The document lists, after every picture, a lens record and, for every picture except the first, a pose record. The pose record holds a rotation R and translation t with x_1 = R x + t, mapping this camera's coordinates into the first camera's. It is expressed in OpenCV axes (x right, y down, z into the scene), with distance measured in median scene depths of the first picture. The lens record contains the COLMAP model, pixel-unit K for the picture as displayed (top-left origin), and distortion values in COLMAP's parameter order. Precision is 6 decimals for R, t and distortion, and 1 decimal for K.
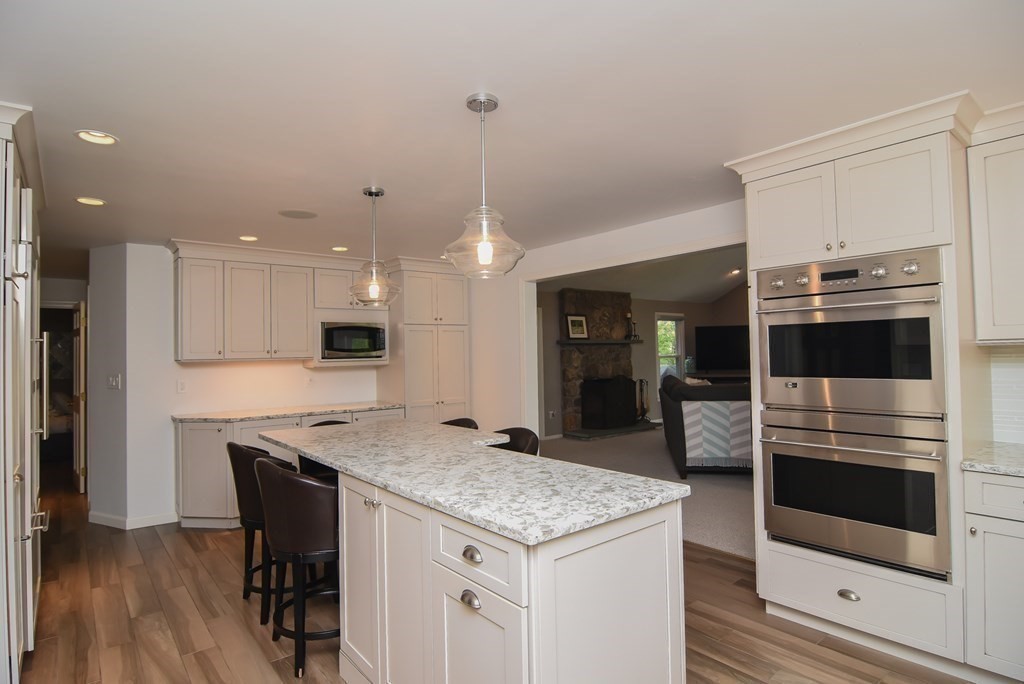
lens RADIAL K [[548.8, 0, 512.0], [0, 548.8, 342.0], [0, 0, 1]] dist [-0.001241, -0.013534]
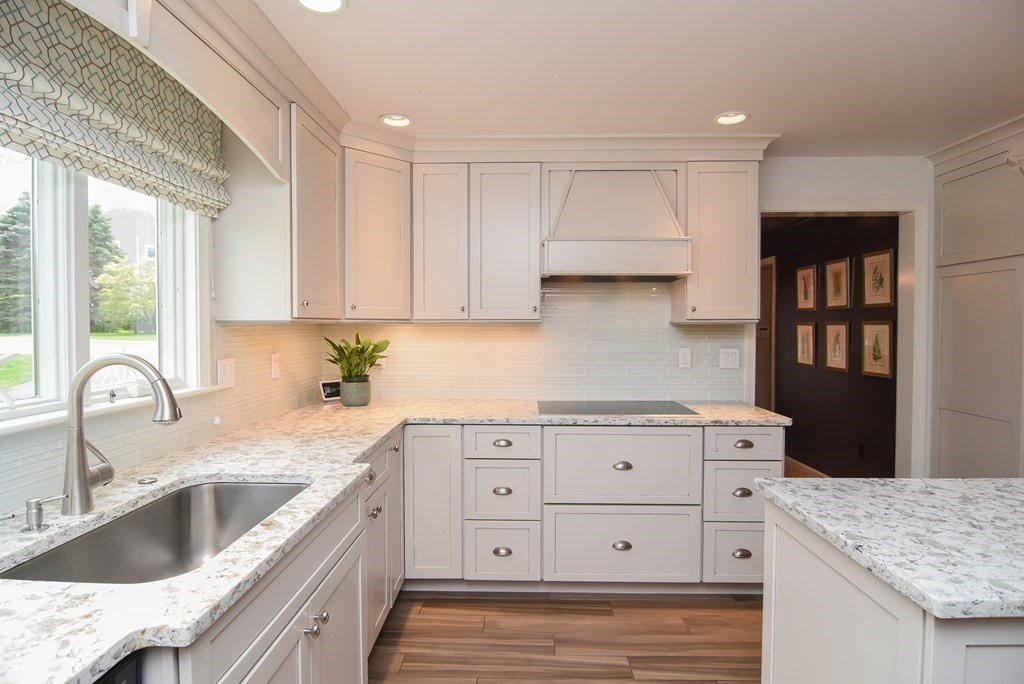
lens RADIAL K [[548.8, 0, 512.0], [0, 548.8, 342.0], [0, 0, 1]] dist [-0.001241, -0.013534]
pose [[-0.650181, 0.041824, -0.758627, 0.798706], [0.027606, 0.999125, 0.031423, 0.009221], [0.759278, -0.000512, -0.650767, 0.889668]]
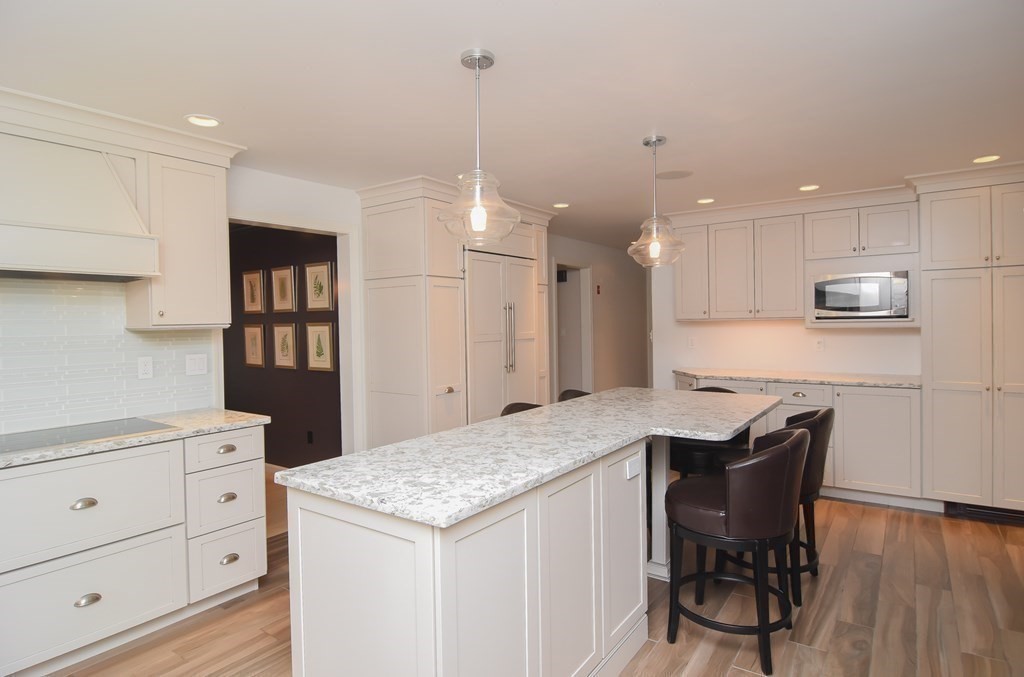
lens RADIAL K [[559.9, 0, 517.5], [0, 559.9, 333.5], [0, 0, 1]] dist [-0.017355, -0.000511]
pose [[0.268346, 0.037116, -0.962607, 0.906948], [0.031438, 0.998388, 0.047260, -0.006447], [0.962809, -0.042945, 0.266746, 0.787859]]
